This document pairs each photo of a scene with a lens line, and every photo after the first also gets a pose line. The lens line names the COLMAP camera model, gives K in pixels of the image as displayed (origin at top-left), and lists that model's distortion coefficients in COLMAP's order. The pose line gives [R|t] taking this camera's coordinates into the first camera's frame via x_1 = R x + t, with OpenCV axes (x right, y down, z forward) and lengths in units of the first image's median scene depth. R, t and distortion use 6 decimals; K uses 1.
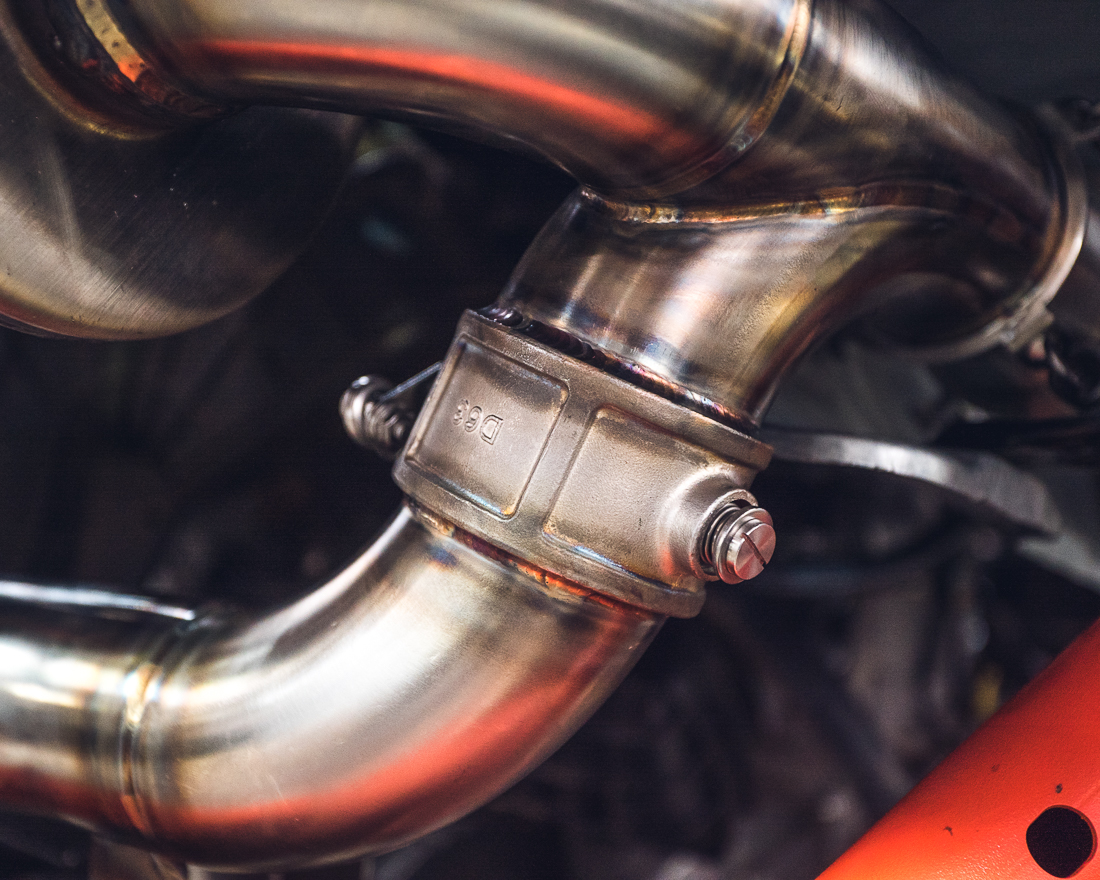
lens RADIAL K [[1418.0, 0, 474.8], [0, 1418.0, 406.5], [0, 0, 1]] dist [-0.006237, 0.000315]
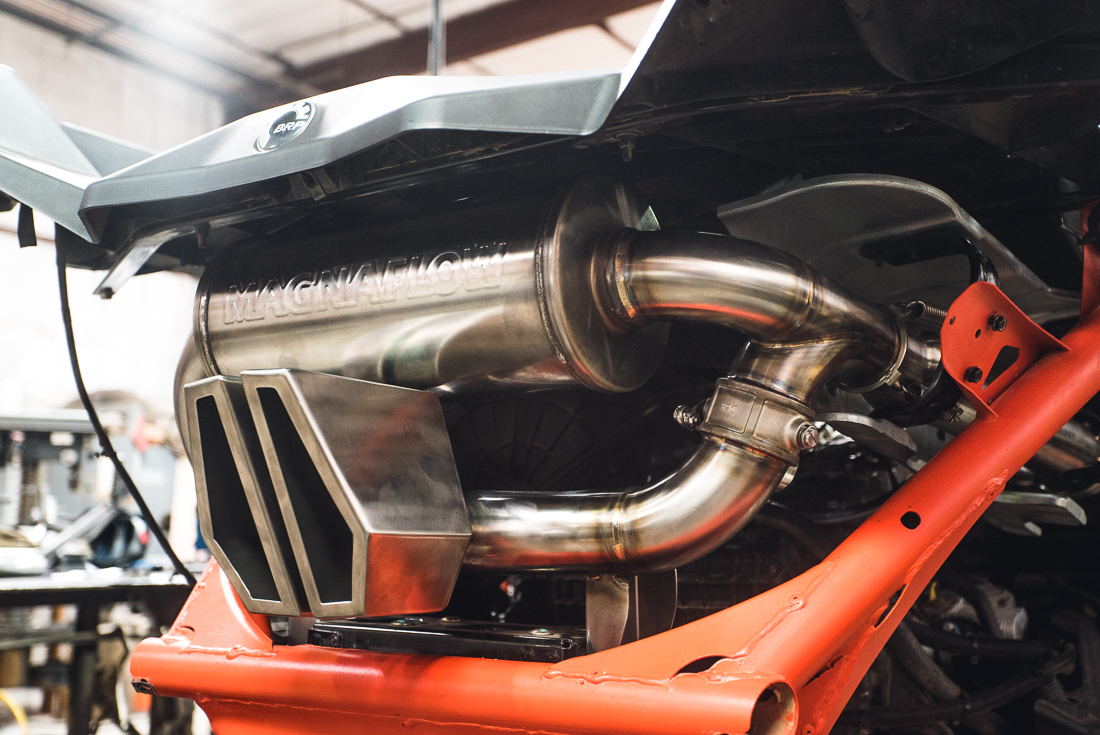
lens RADIAL K [[1222.4, 0, 588.9], [0, 1222.4, 348.8], [0, 0, 1]] dist [0.031798, 0.012052]
pose [[0.996730, -0.060894, 0.053116, -0.487706], [0.069010, 0.983447, -0.167541, 0.343877], [-0.042034, 0.170658, 0.984433, -1.934771]]
